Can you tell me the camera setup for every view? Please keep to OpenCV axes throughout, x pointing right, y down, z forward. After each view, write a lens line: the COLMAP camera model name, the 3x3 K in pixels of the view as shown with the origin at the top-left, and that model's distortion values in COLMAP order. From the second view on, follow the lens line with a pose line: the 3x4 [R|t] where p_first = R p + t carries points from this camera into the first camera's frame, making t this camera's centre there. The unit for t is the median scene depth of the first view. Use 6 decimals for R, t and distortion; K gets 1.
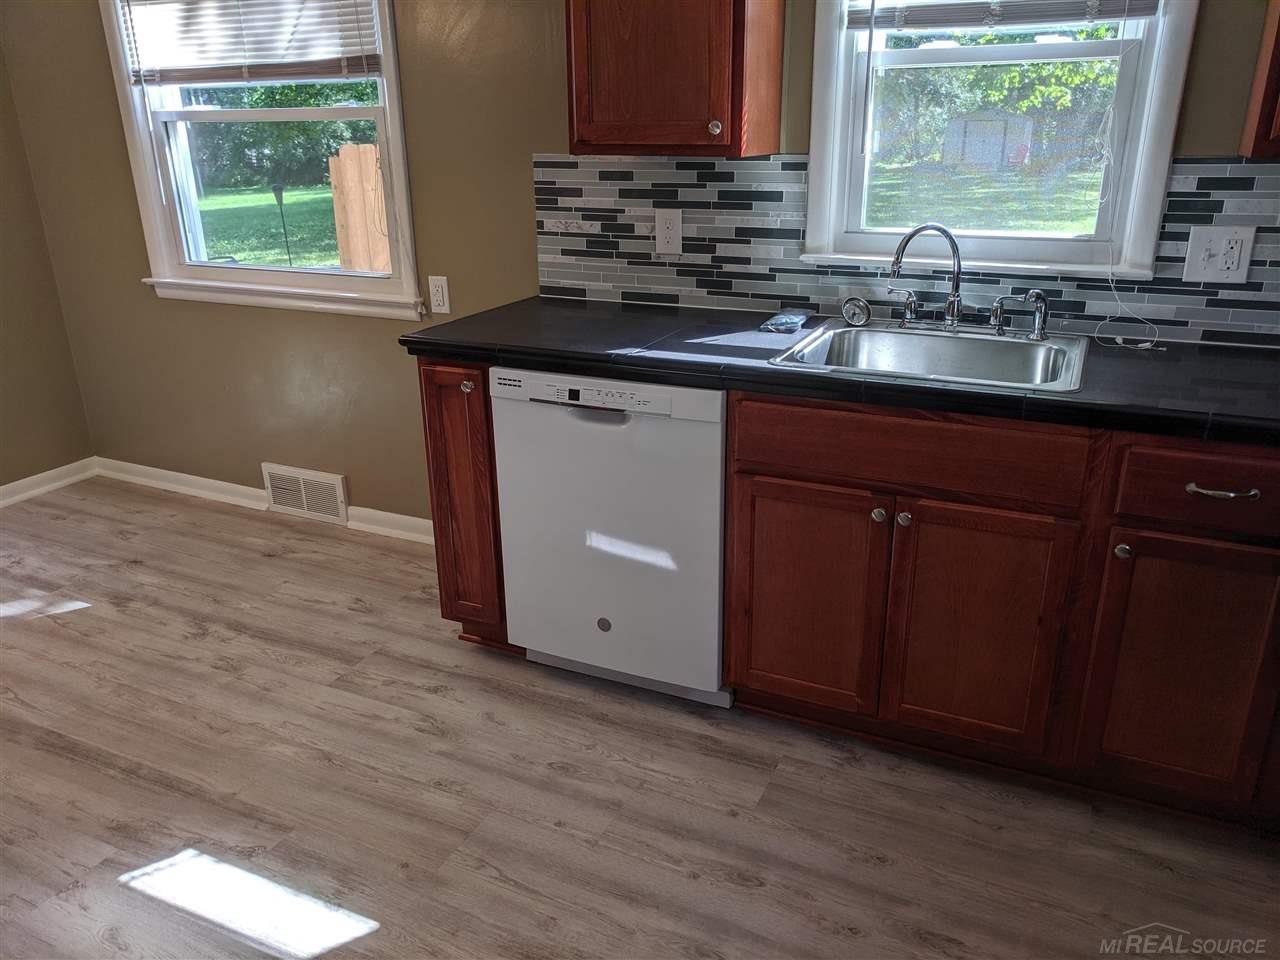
lens RADIAL K [[972.9, 0, 641.4], [0, 972.9, 488.9], [0, 0, 1]] dist [-0.003901, 0.022491]
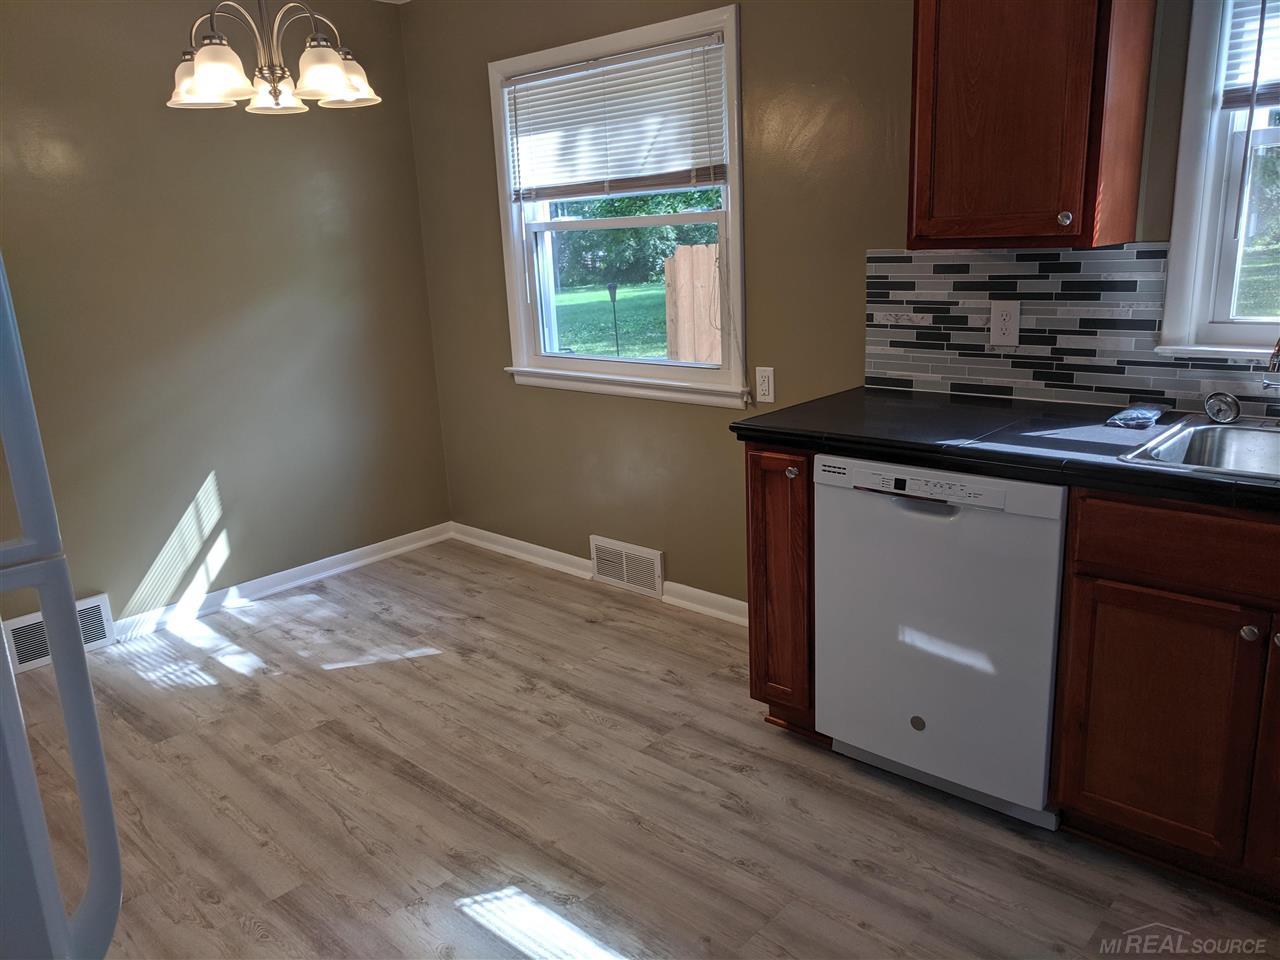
lens RADIAL K [[972.9, 0, 640.6], [0, 972.9, 490.2], [0, 0, 1]] dist [-0.003901, 0.022491]
pose [[0.952321, 0.045153, -0.301737, -0.019724], [-0.071907, 0.994345, -0.078151, 0.005376], [0.296502, 0.096121, 0.950183, -0.022675]]
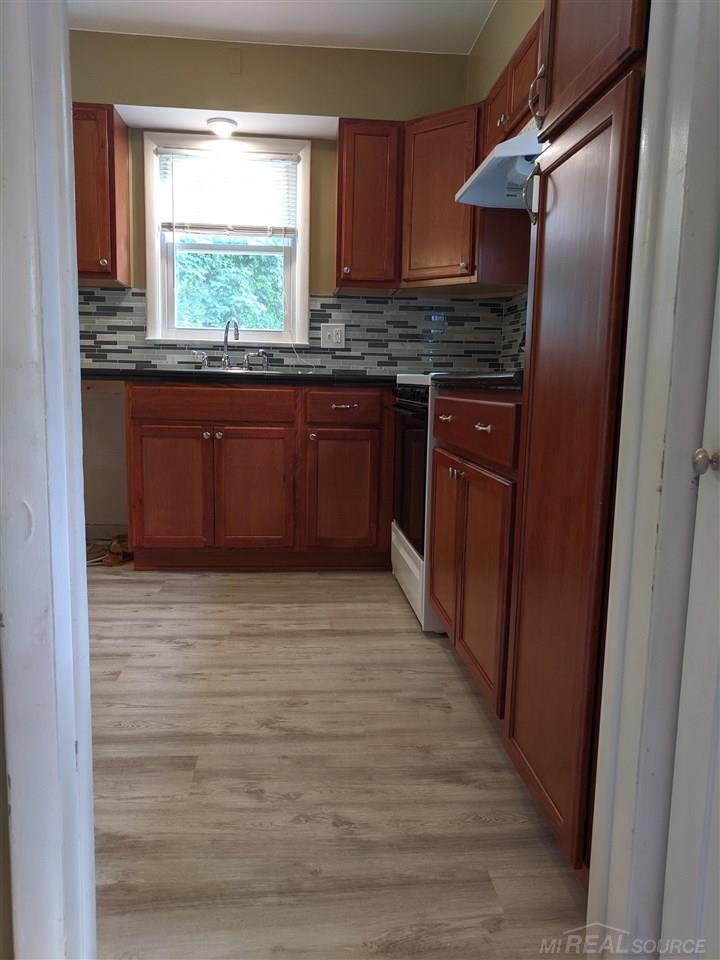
lens RADIAL K [[729.7, 0, 360.7], [0, 729.7, 483.4], [0, 0, 1]] dist [-0.003901, 0.022491]
pose [[0.862017, -0.039437, 0.505342, -0.219195], [0.148532, 0.972857, -0.177445, 0.373016], [-0.484628, 0.228020, 0.844478, -0.378064]]
